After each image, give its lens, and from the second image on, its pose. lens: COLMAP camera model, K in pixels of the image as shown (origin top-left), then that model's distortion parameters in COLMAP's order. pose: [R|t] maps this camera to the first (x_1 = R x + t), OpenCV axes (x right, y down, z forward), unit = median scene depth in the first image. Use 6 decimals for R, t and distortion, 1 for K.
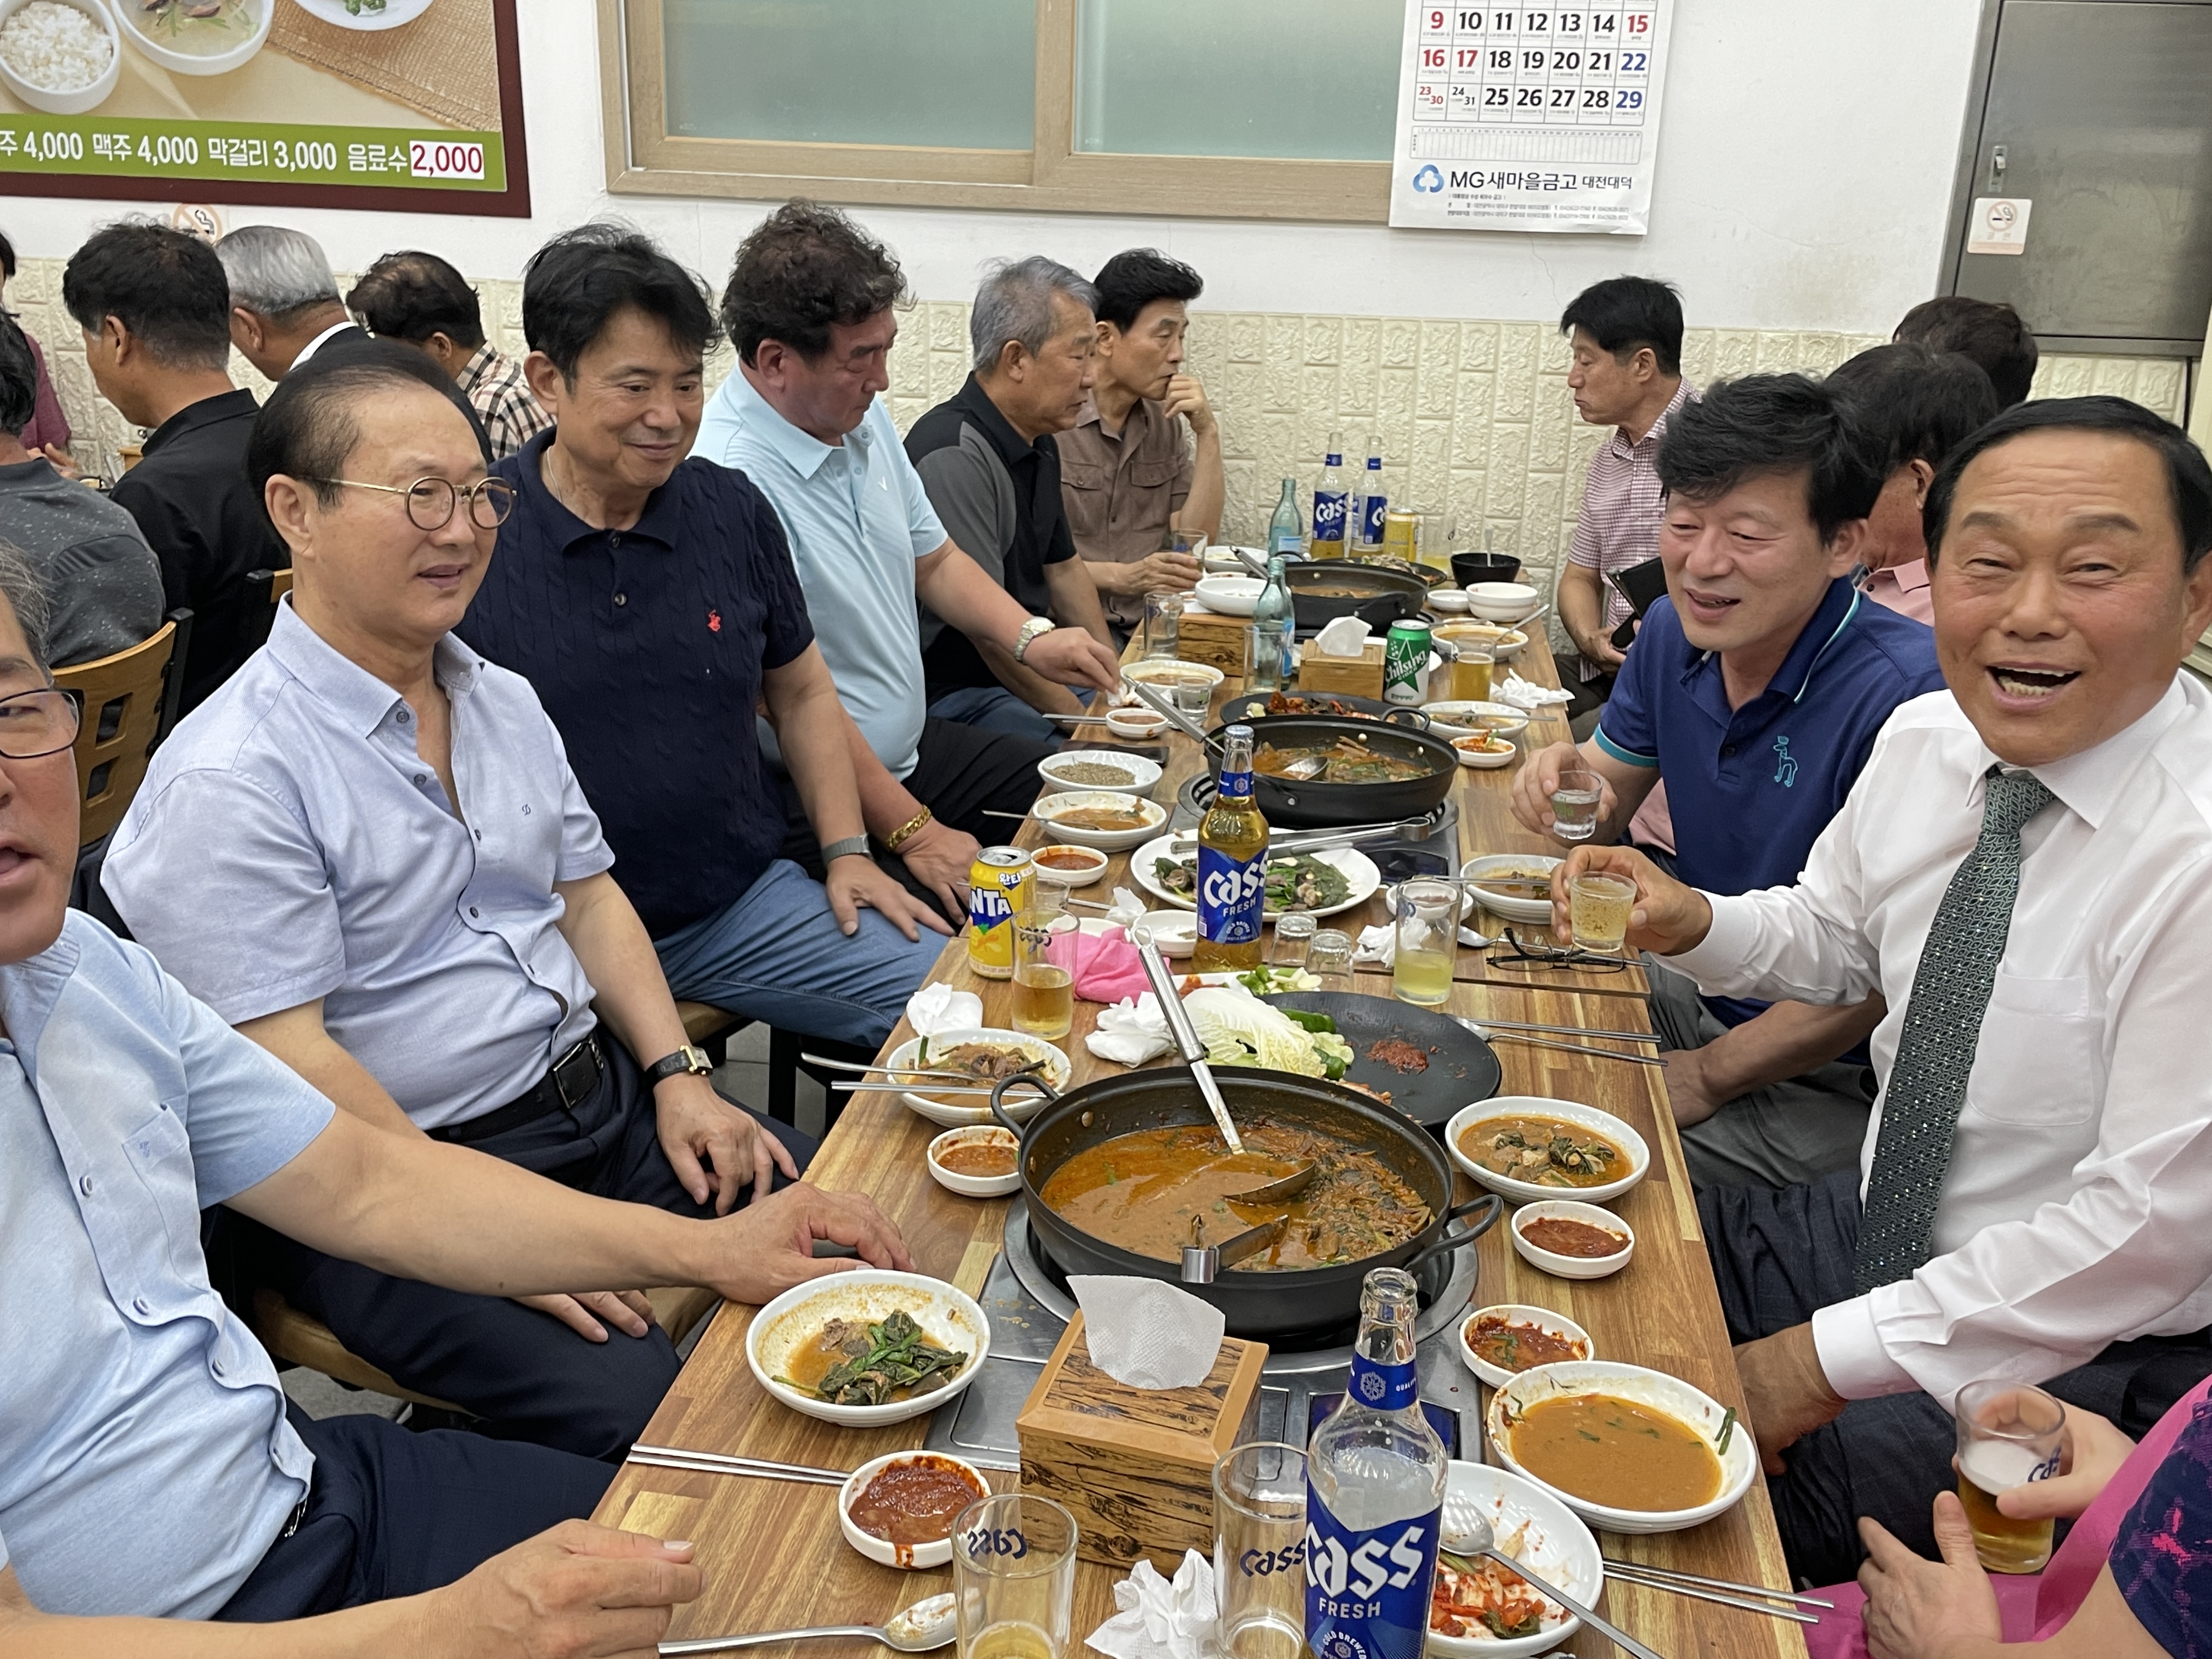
lens RADIAL K [[2022.7, 0, 1078.3], [0, 2022.7, 783.2], [0, 0, 1]] dist [0.144725, -0.210487]
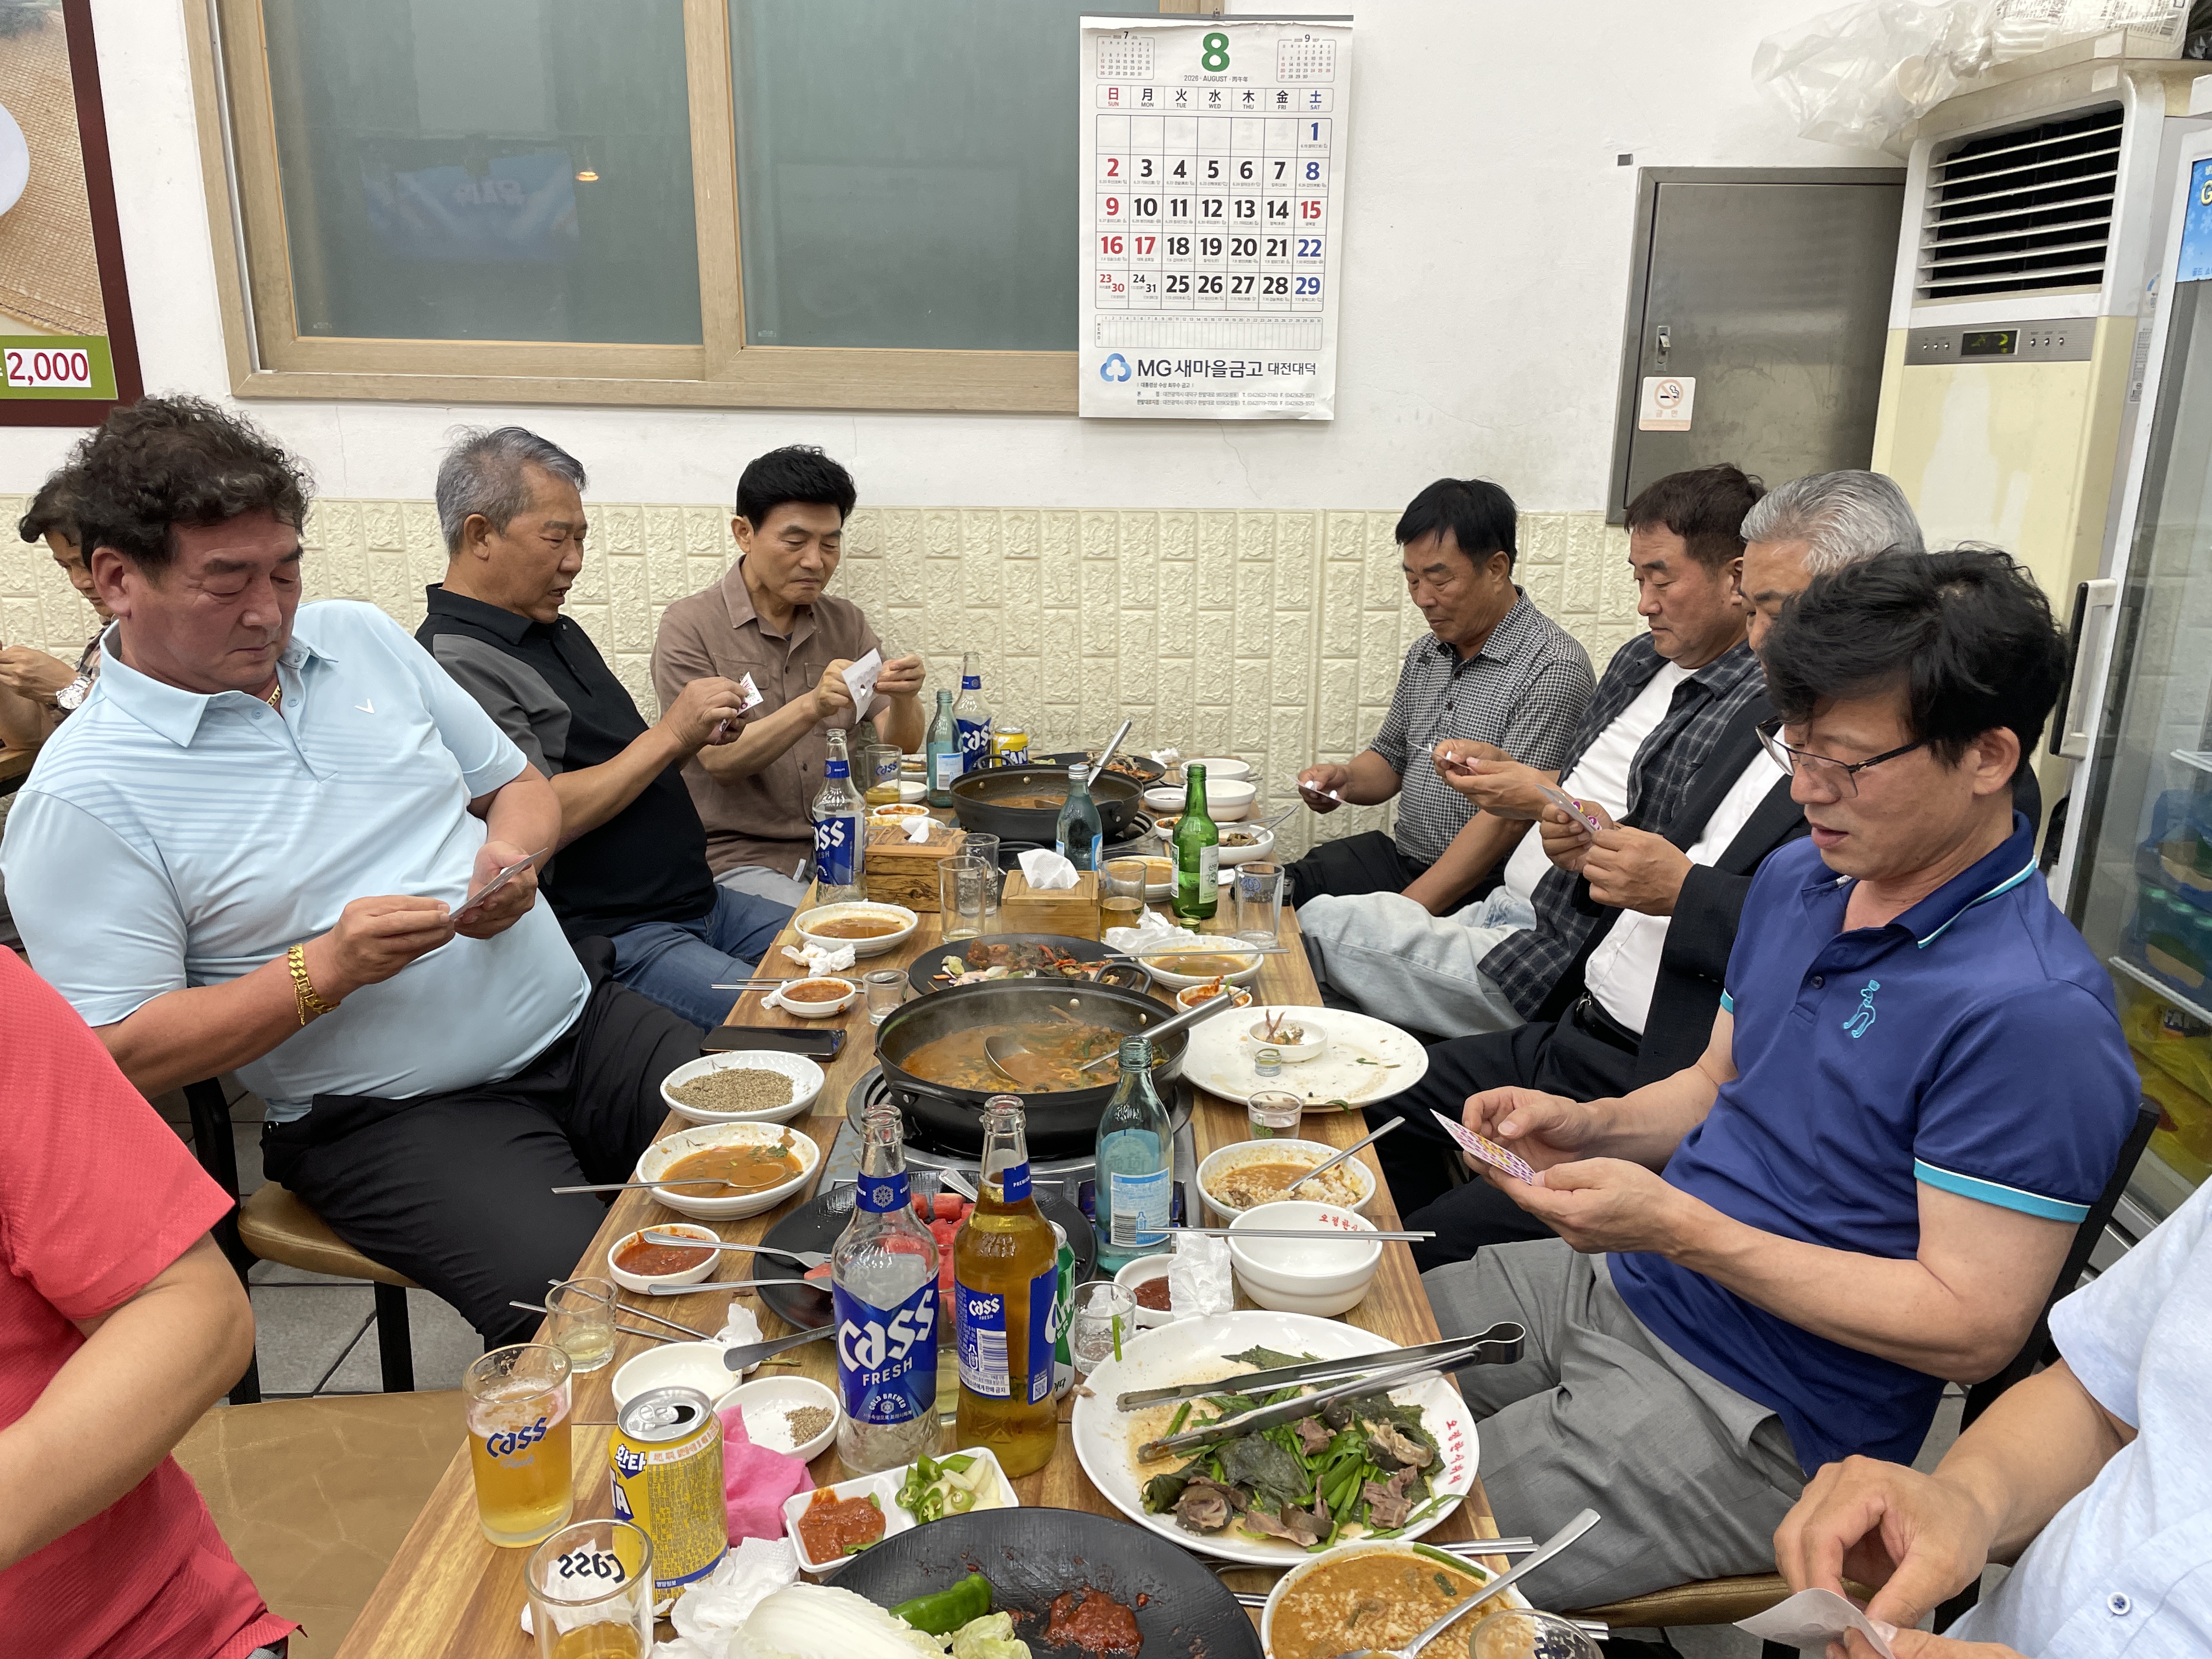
lens RADIAL K [[1668.9, 0, 1106.0], [0, 1668.9, 829.5], [0, 0, 1]] dist [0.110860, -0.129084]
pose [[0.988465, -0.057439, 0.140133, 0.040740], [0.063051, 0.997363, -0.035942, -0.045791], [-0.137699, 0.044363, 0.989480, 0.213855]]
